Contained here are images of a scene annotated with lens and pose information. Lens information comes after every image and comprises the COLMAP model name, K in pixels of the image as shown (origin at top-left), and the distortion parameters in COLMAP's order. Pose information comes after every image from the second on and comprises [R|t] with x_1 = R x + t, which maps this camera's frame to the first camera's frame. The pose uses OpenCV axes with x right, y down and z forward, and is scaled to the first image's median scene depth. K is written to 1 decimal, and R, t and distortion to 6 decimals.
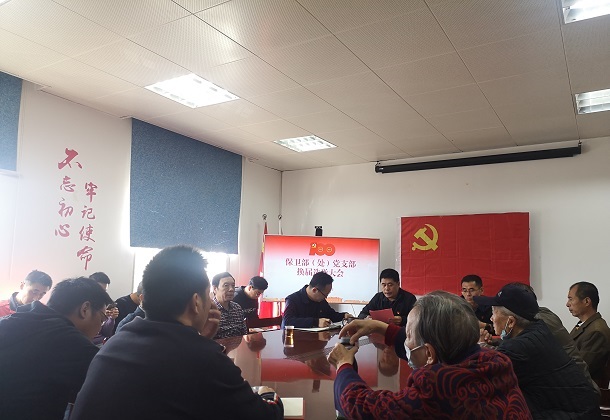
lens RADIAL K [[471.6, 0, 304.7], [0, 471.6, 227.2], [0, 0, 1]] dist [0.041663, 0.002356]
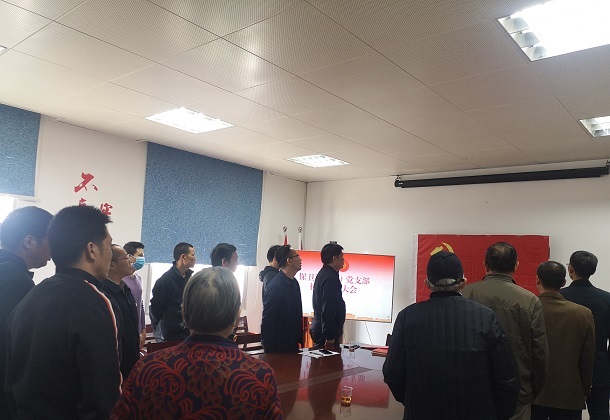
lens RADIAL K [[471.6, 0, 304.7], [0, 471.6, 227.2], [0, 0, 1]] dist [0.041663, 0.002356]
pose [[0.988438, 0.019699, -0.150339, 0.137759], [-0.016549, 0.999617, 0.022174, -0.062100], [0.150718, -0.019430, 0.988386, 0.003071]]
